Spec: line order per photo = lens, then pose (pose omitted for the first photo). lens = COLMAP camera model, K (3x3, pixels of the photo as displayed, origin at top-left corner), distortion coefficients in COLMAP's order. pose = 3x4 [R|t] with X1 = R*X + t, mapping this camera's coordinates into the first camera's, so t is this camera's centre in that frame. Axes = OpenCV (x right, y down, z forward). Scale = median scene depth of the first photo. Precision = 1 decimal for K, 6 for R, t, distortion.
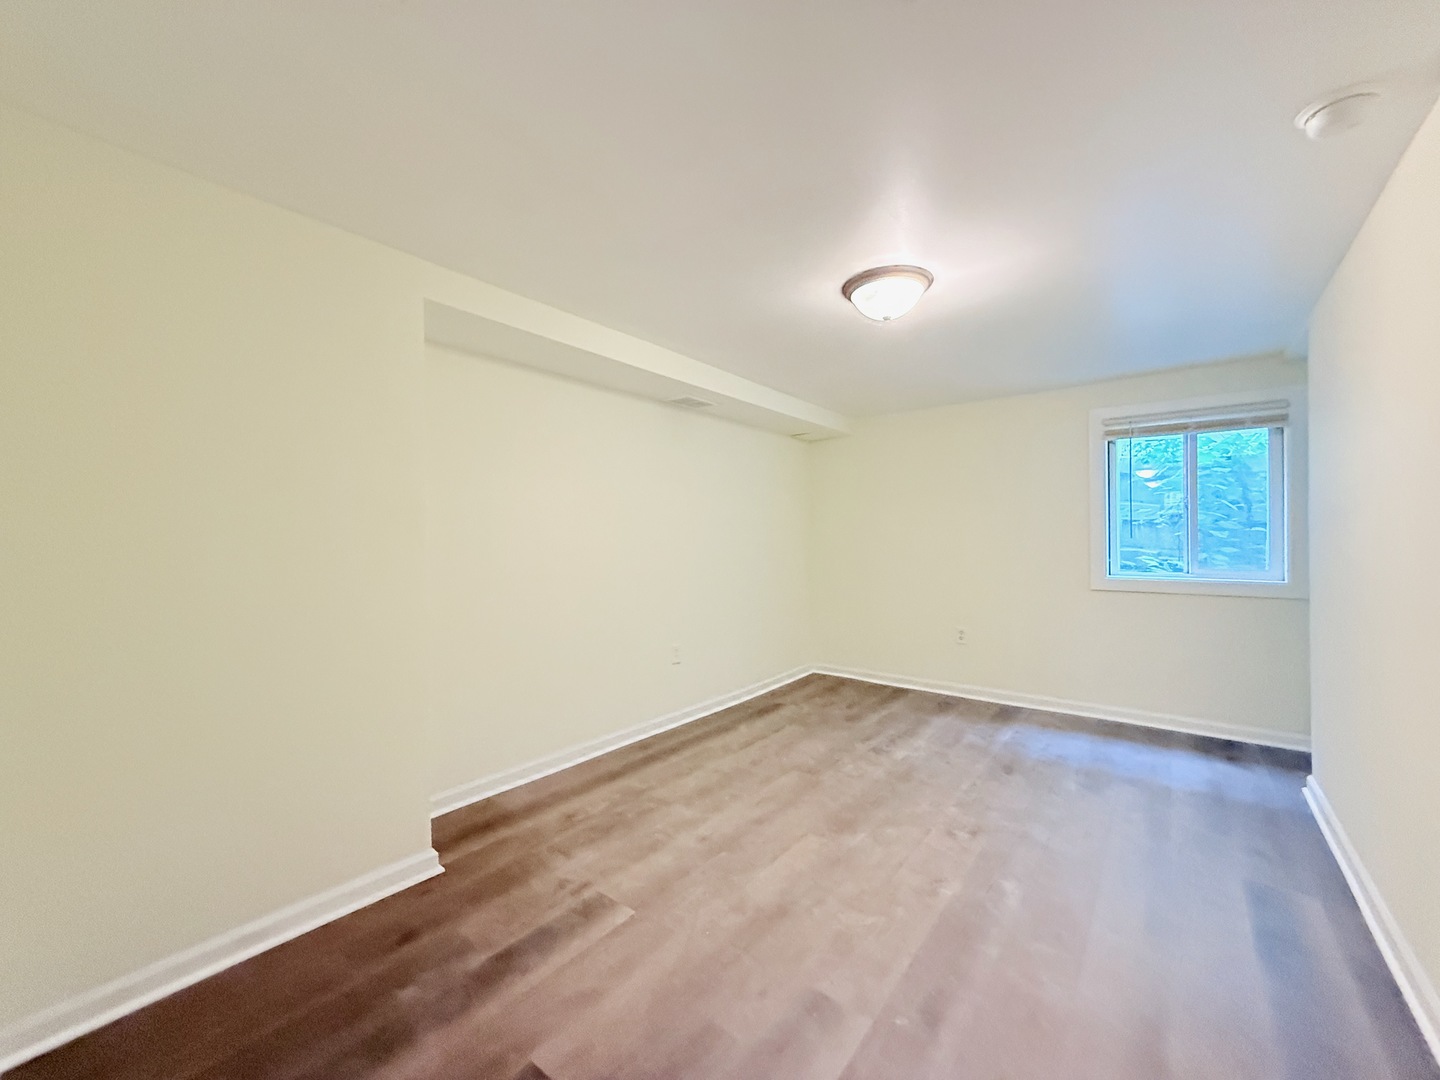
lens RADIAL K [[572.2, 0, 720.0], [0, 572.2, 540.0], [0, 0, 1]] dist [0.000076, -0.000192]
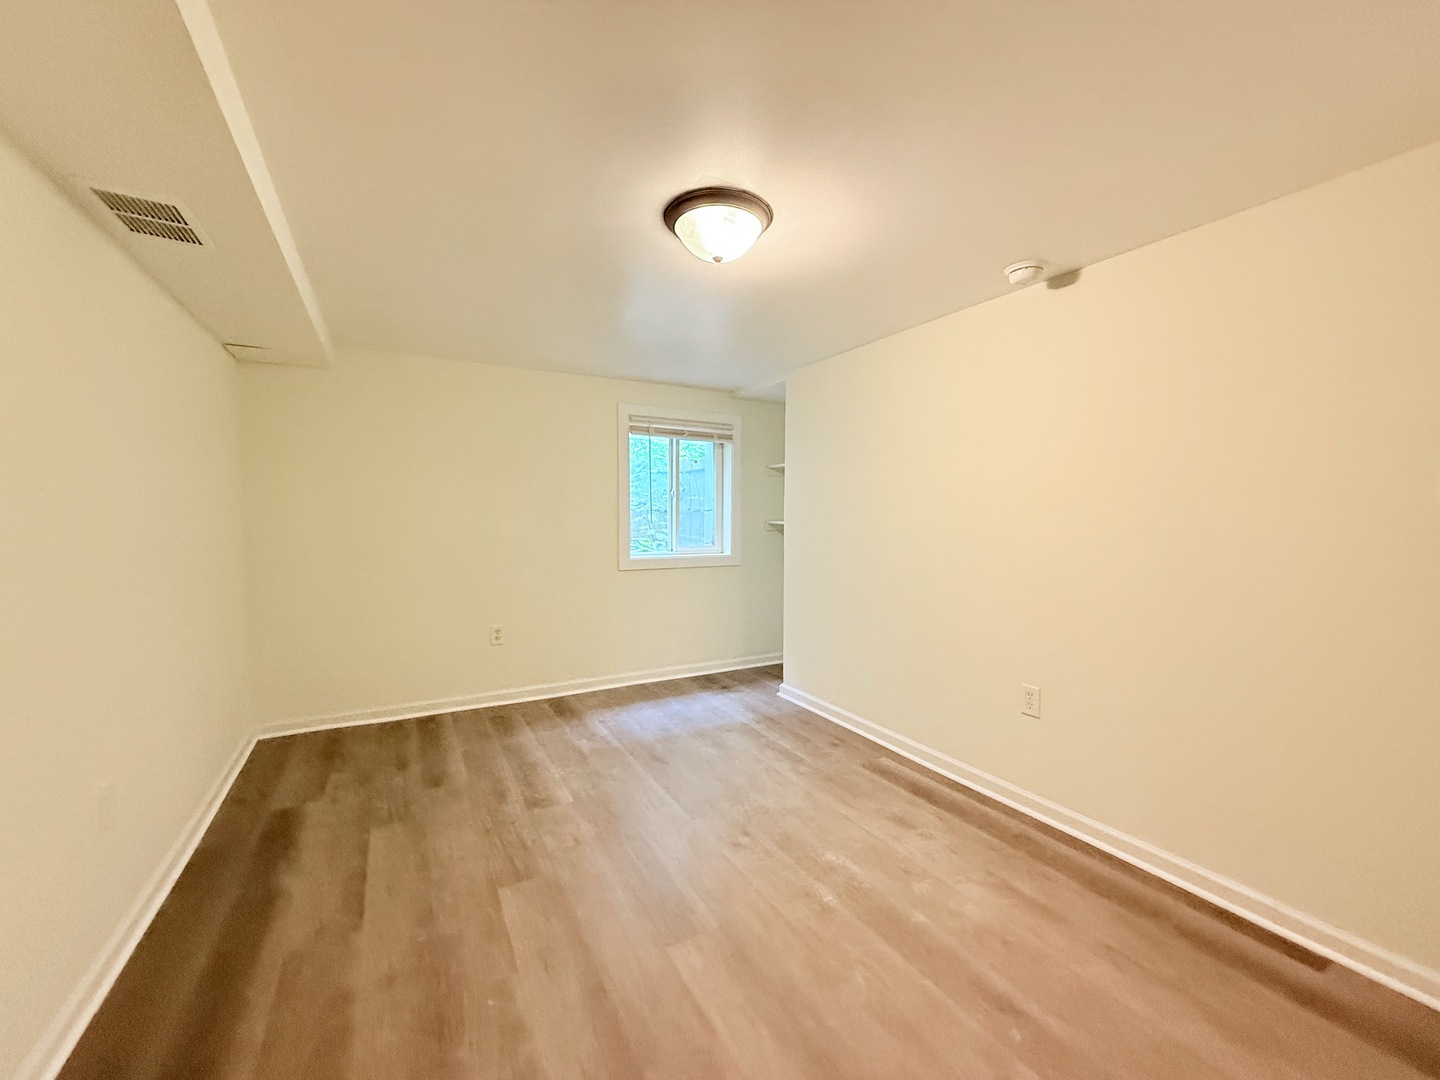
lens RADIAL K [[572.2, 0, 720.0], [0, 572.2, 540.0], [0, 0, 1]] dist [0.000076, -0.000192]
pose [[0.380109, -0.036062, 0.924238, -0.330317], [-0.007404, 0.999089, 0.042027, -0.021389], [-0.924912, -0.022818, 0.379496, 0.484680]]
